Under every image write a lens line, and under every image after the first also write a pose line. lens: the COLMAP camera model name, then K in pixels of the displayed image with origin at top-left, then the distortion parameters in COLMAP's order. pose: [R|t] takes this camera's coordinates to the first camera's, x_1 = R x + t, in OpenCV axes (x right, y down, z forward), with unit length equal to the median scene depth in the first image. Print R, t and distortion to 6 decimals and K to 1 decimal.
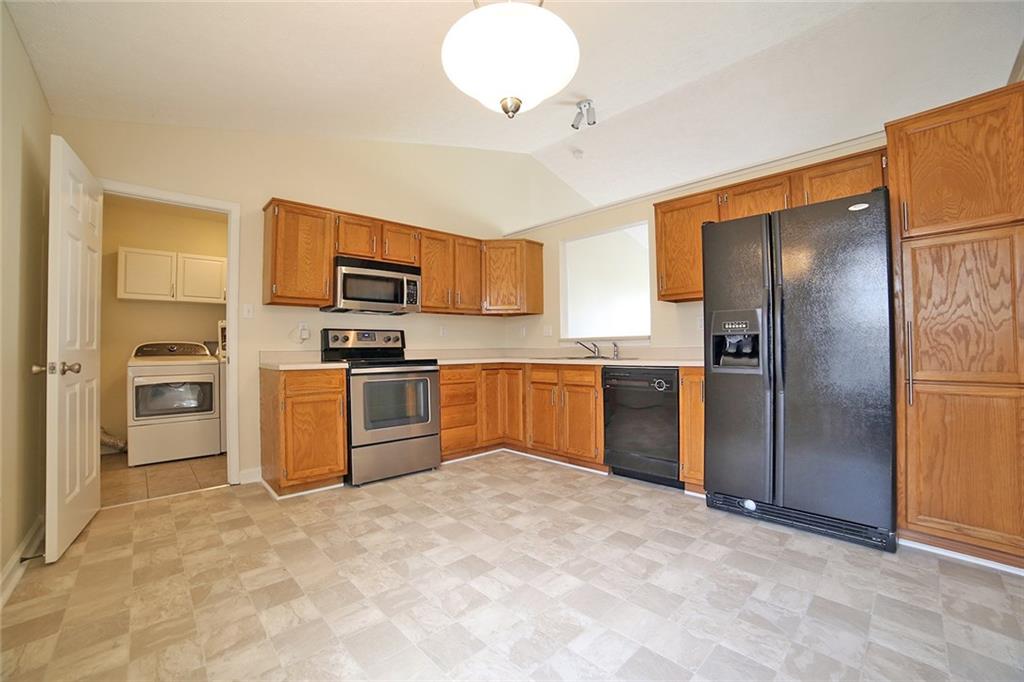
lens RADIAL K [[404.9, 0, 512.0], [0, 404.9, 341.0], [0, 0, 1]] dist [-0.104035, 0.035666]
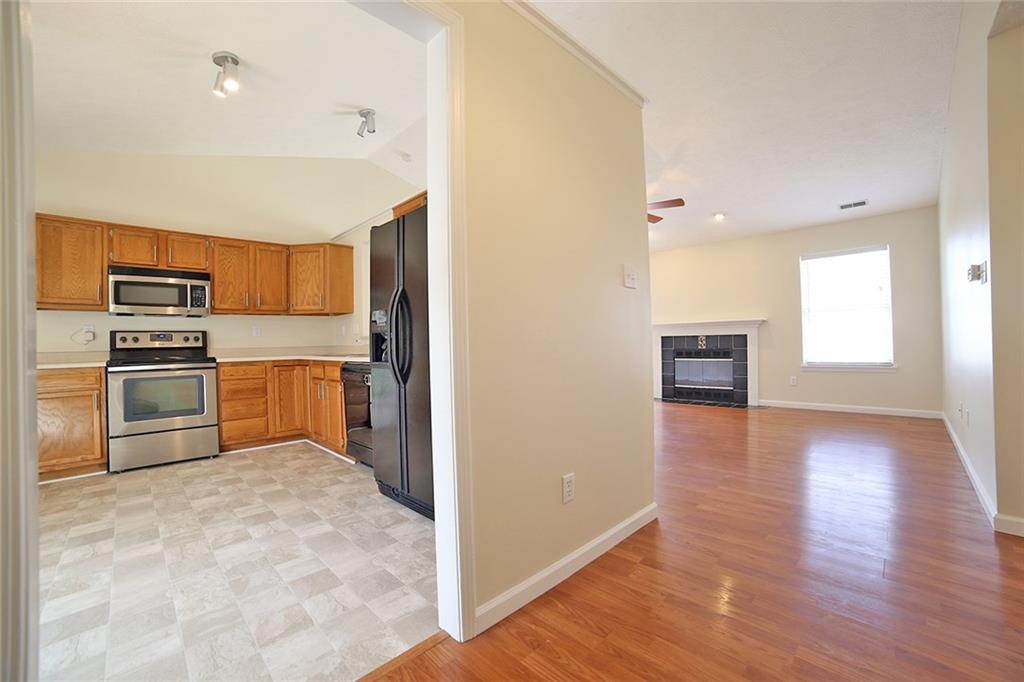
lens RADIAL K [[404.9, 0, 512.0], [0, 404.9, 341.0], [0, 0, 1]] dist [-0.104035, 0.035666]
pose [[0.999752, -0.012296, 0.018587, 0.600391], [0.012088, 0.999863, 0.011303, -0.001108], [-0.018724, -0.011076, 0.999763, -0.063801]]
